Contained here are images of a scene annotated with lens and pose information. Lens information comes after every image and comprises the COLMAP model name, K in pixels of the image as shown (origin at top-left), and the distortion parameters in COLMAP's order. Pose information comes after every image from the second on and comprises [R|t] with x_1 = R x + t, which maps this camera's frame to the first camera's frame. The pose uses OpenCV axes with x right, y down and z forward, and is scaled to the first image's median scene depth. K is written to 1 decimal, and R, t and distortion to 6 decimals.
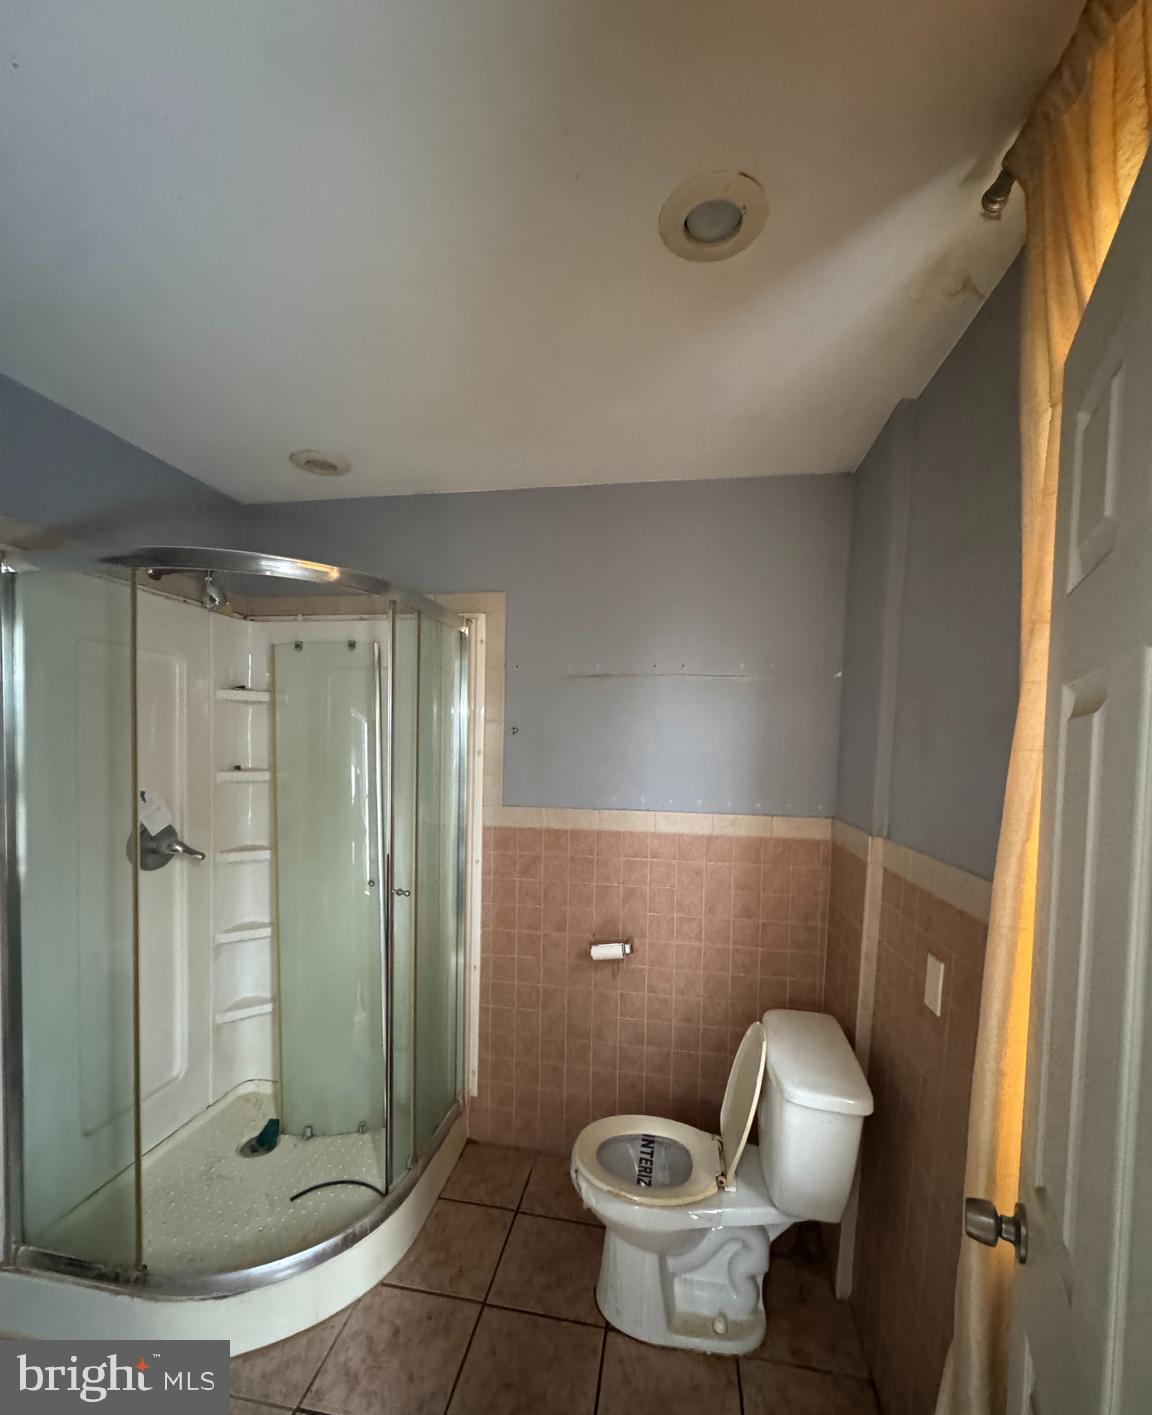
lens RADIAL K [[617.9, 0, 580.0], [0, 617.9, 766.1], [0, 0, 1]] dist [-0.003345, -0.000301]
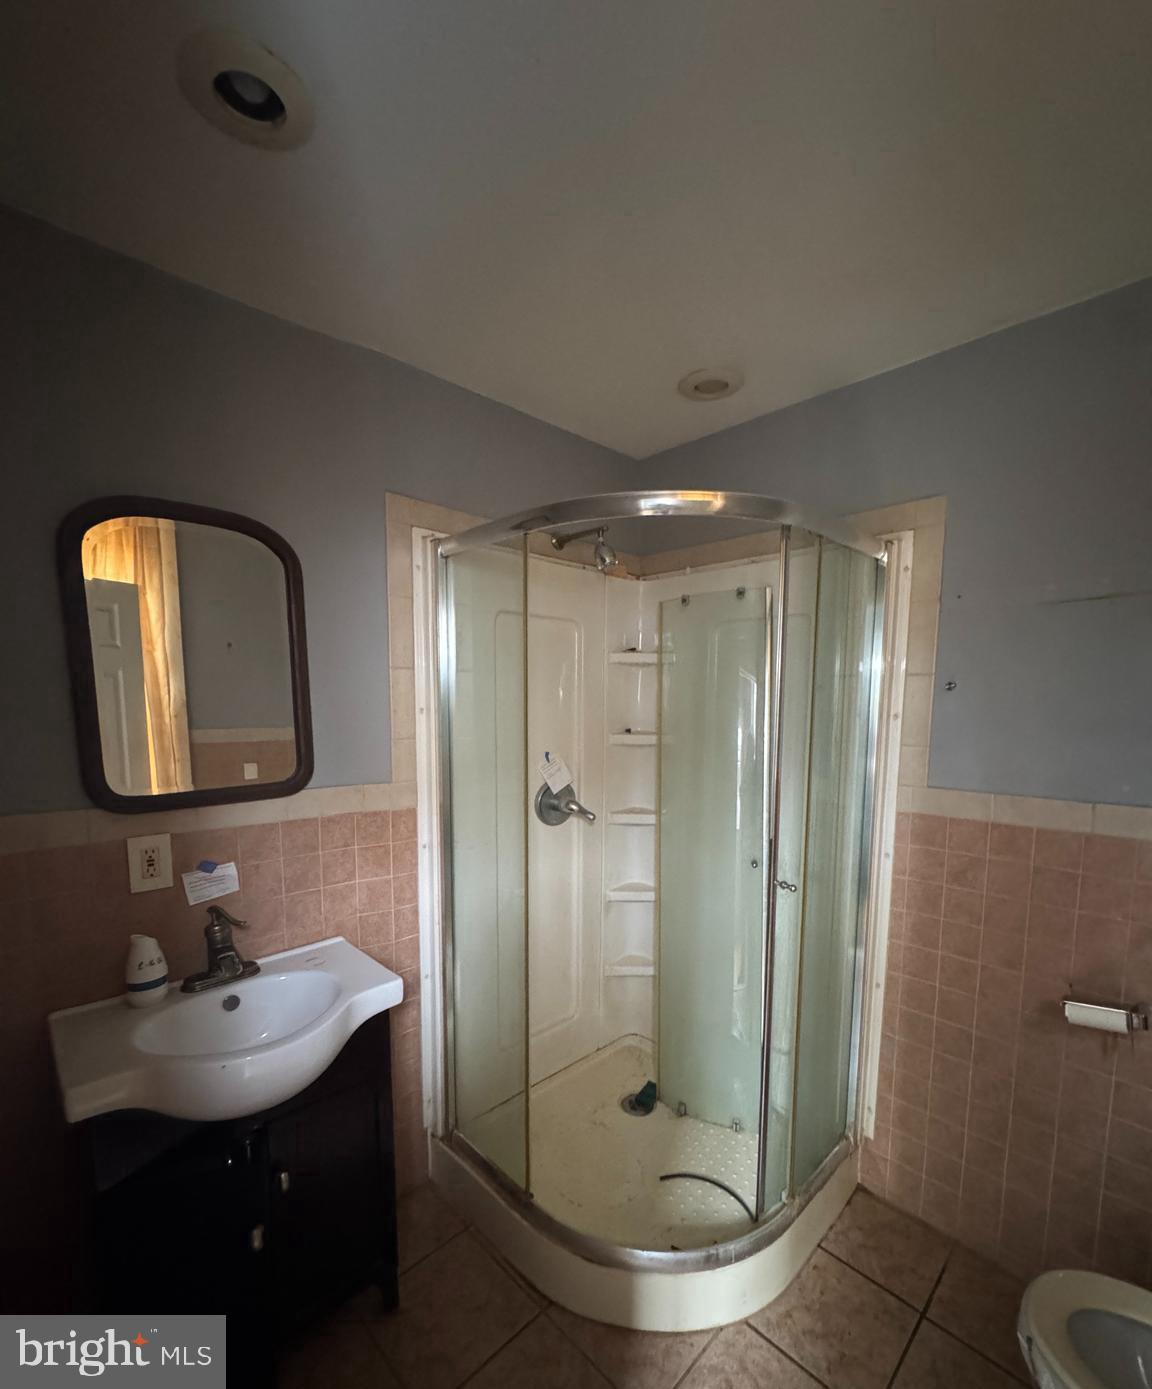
lens RADIAL K [[617.3, 0, 577.7], [0, 617.3, 765.1], [0, 0, 1]] dist [-0.002717, -0.000491]
pose [[0.808842, 0.048032, -0.586061, -0.031258], [-0.012345, 0.997826, 0.064742, -0.006018], [0.587896, -0.045131, 0.807677, 0.145063]]
